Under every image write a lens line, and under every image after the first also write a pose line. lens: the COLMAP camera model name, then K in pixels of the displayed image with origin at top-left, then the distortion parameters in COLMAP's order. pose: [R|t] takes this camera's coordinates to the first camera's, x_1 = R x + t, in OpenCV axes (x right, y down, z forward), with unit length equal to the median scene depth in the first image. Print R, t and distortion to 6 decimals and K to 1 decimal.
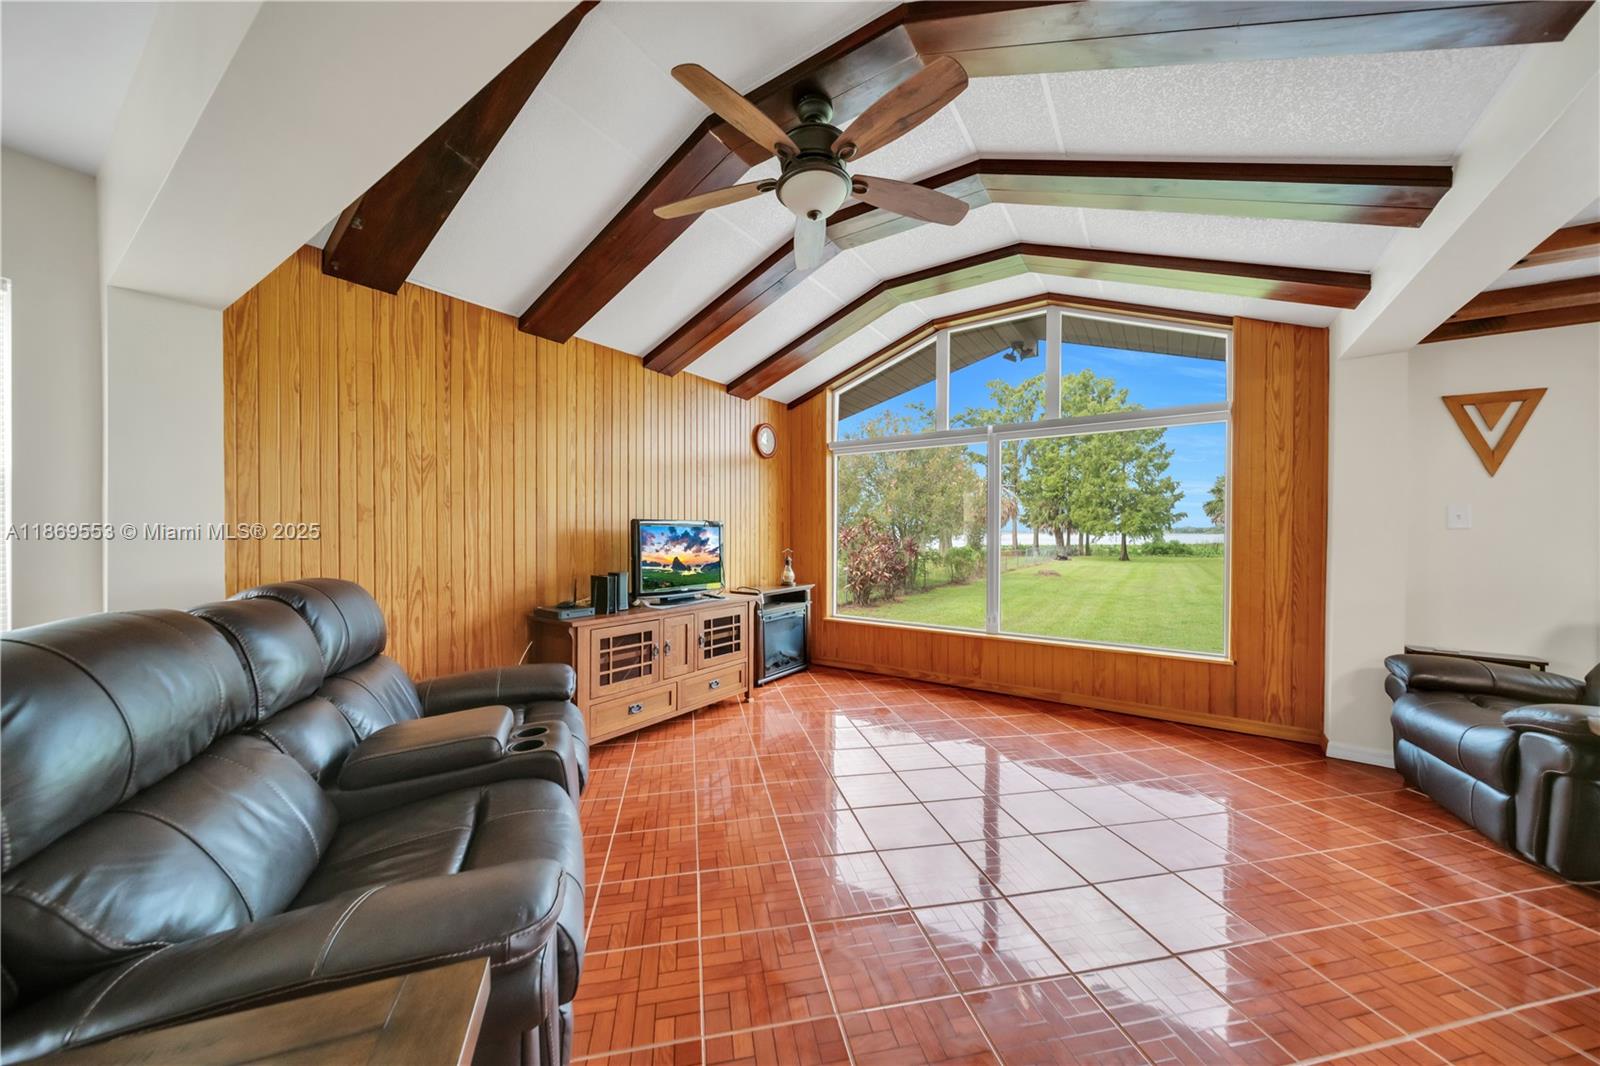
lens RADIAL K [[552.4, 0, 799.8], [0, 552.4, 537.4], [0, 0, 1]] dist [0.000559, 0.000029]
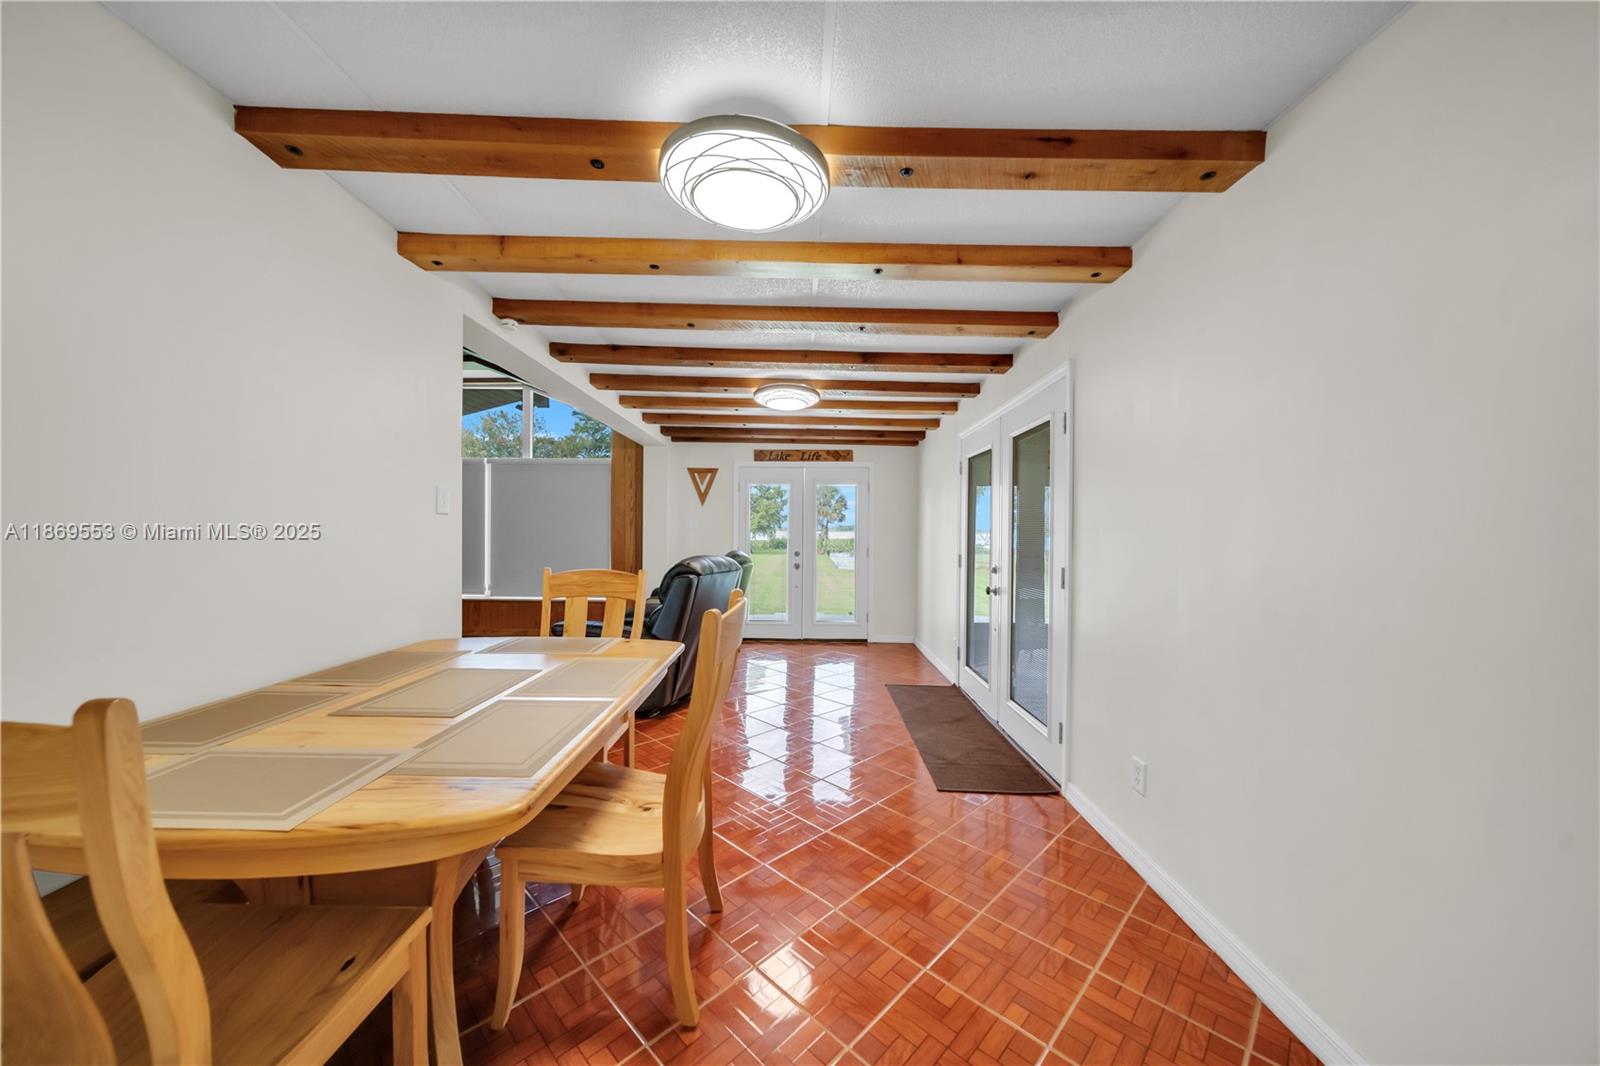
lens RADIAL K [[552.4, 0, 799.8], [0, 552.4, 537.4], [0, 0, 1]] dist [0.000559, 0.000029]
pose [[0.836464, -0.000070, 0.548022, 0.341664], [-0.003470, 0.999979, 0.005424, 0.006527], [-0.548011, -0.006439, 0.836446, -1.054233]]
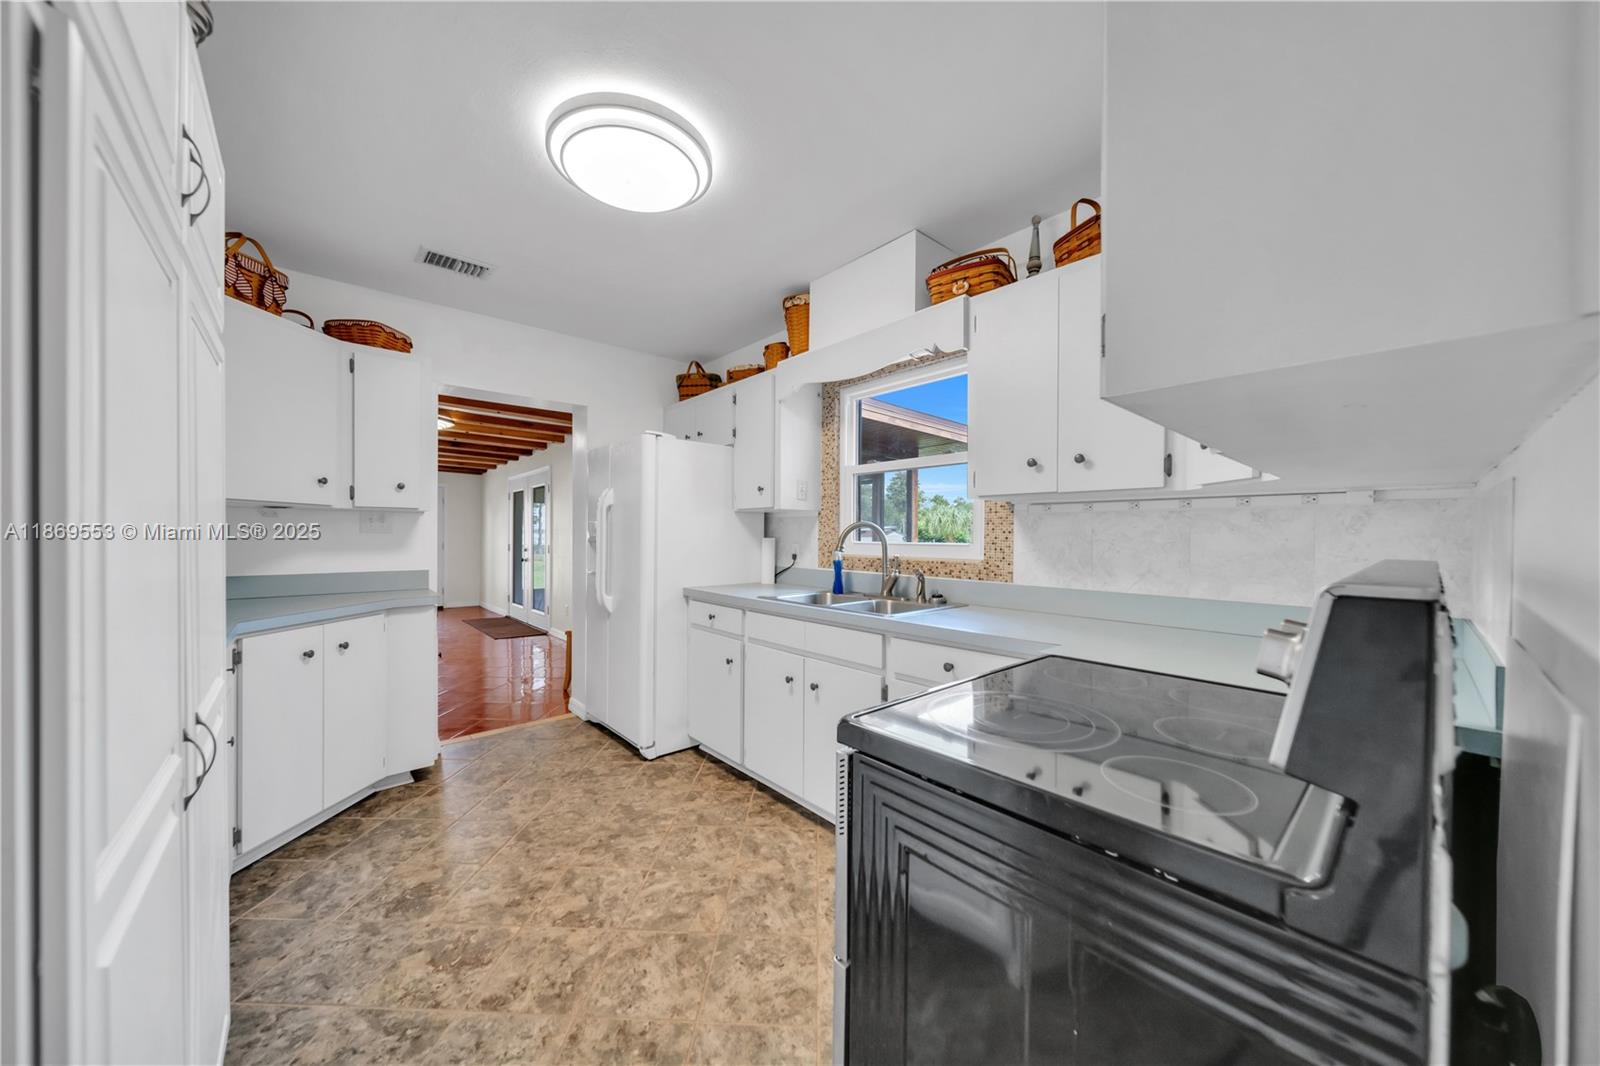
lens RADIAL K [[552.4, 0, 799.8], [0, 552.4, 537.4], [0, 0, 1]] dist [0.000559, 0.000029]
pose [[0.250392, -0.003699, 0.968138, -0.770763], [-0.000223, 0.999992, 0.003878, 0.020324], [-0.968145, -0.001187, 0.250389, -2.125934]]
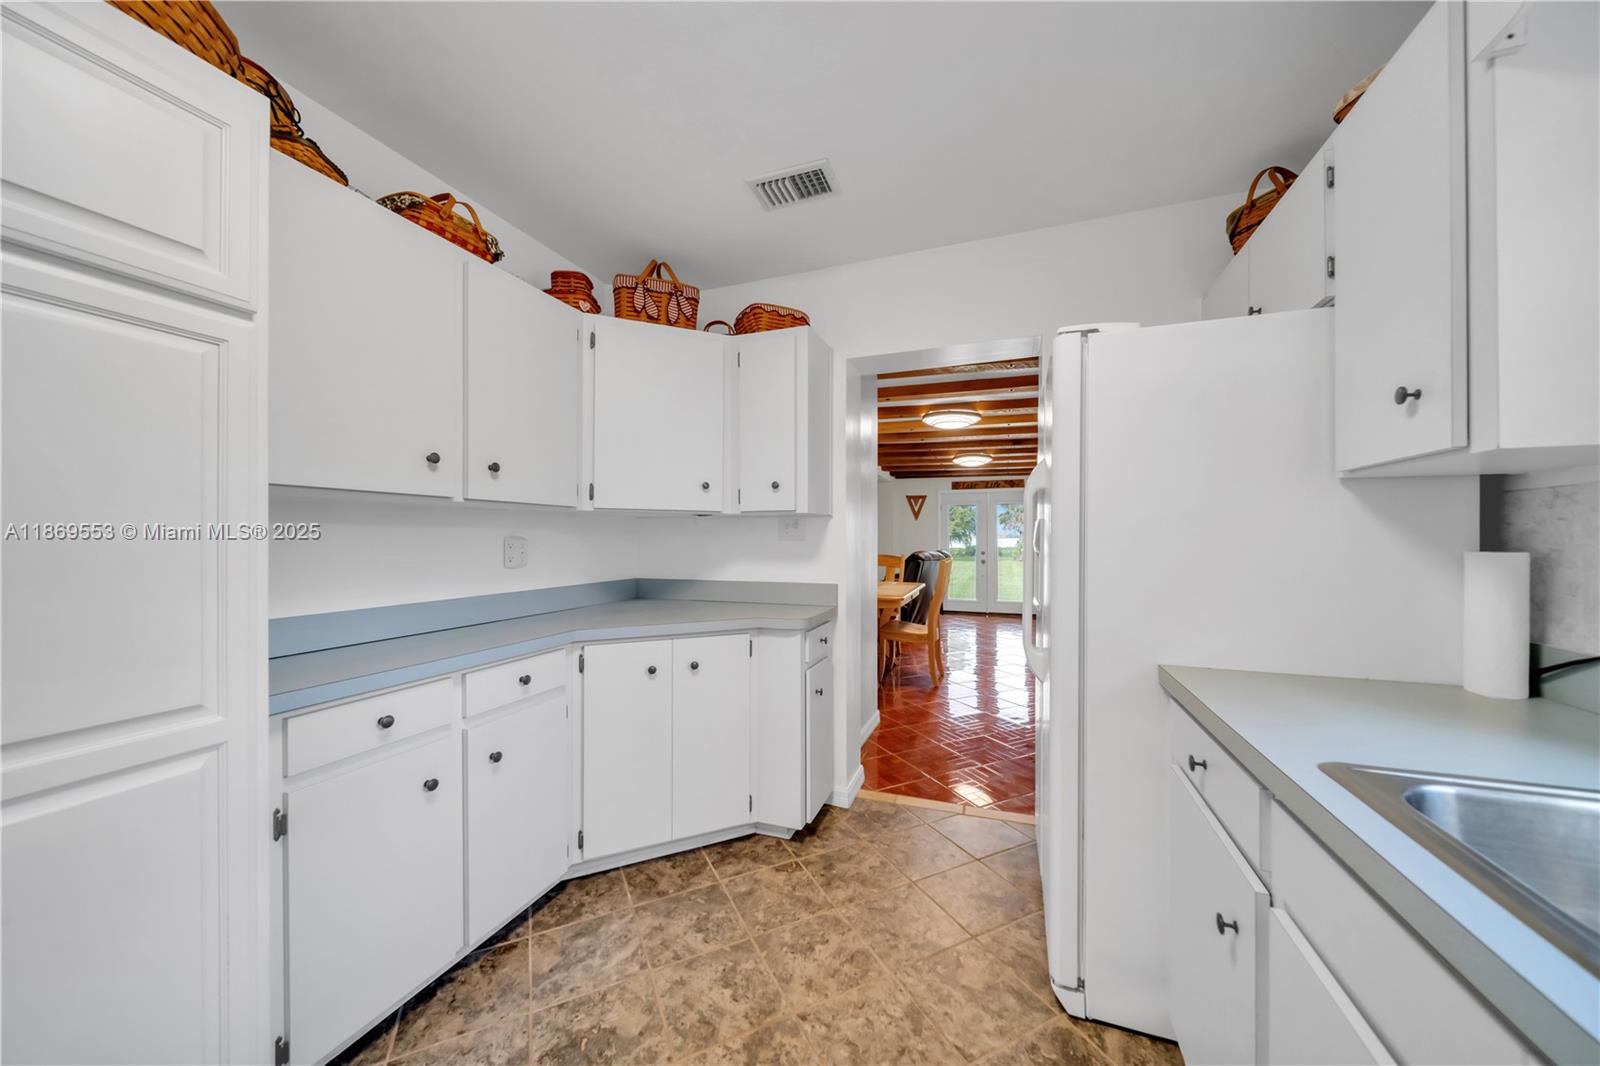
lens RADIAL K [[552.4, 0, 799.8], [0, 552.4, 537.4], [0, 0, 1]] dist [0.000559, 0.000029]
pose [[0.972793, 0.001290, 0.231674, -0.205450], [0.000605, 0.999967, -0.008108, 0.019106], [-0.231677, 0.008027, 0.972760, -2.025208]]
